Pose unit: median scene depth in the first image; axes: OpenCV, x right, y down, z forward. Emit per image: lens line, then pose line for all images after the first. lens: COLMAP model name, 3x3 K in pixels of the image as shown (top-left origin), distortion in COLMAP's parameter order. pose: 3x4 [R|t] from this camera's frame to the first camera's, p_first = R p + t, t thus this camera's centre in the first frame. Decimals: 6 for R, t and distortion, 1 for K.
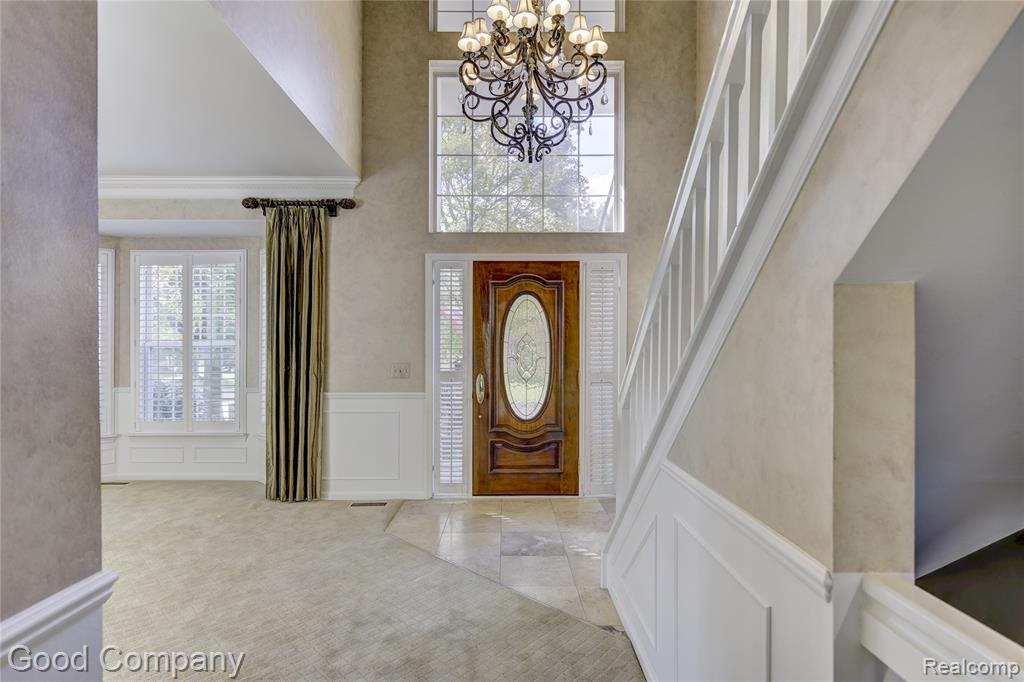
lens RADIAL K [[532.9, 0, 512.0], [0, 532.9, 341.0], [0, 0, 1]] dist [-0.001619, -0.000426]
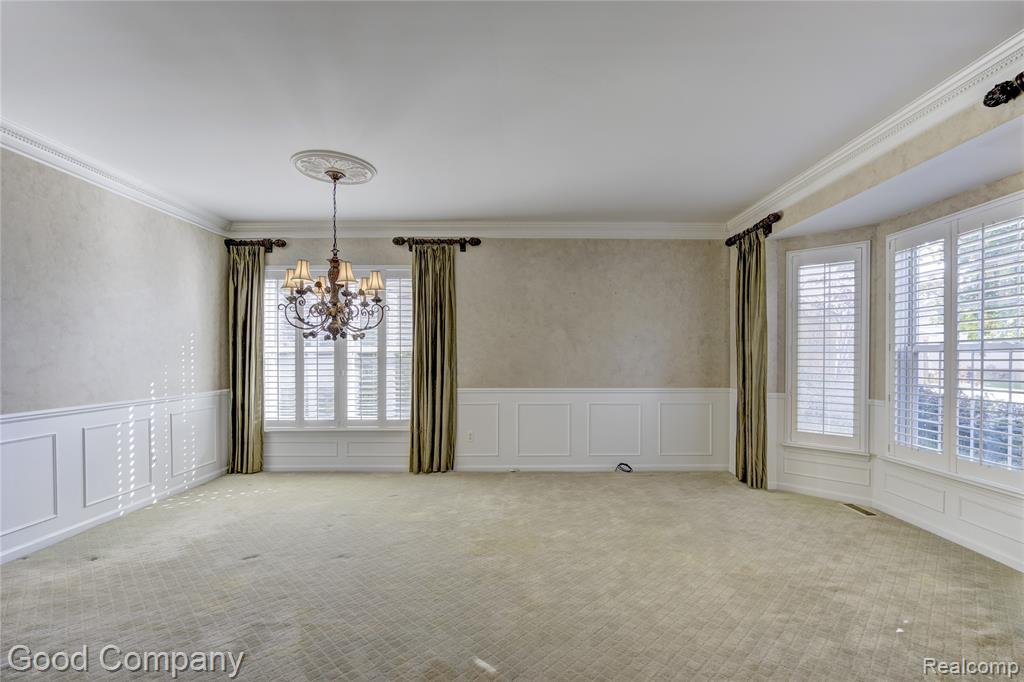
lens RADIAL K [[452.3, 0, 514.4], [0, 452.3, 354.3], [0, 0, 1]] dist [-0.002057, -0.000461]
pose [[0.012453, -0.007659, -0.999893, -0.021805], [0.018381, 0.999803, -0.007430, 0.010433], [0.999753, -0.018287, 0.012592, 0.468420]]
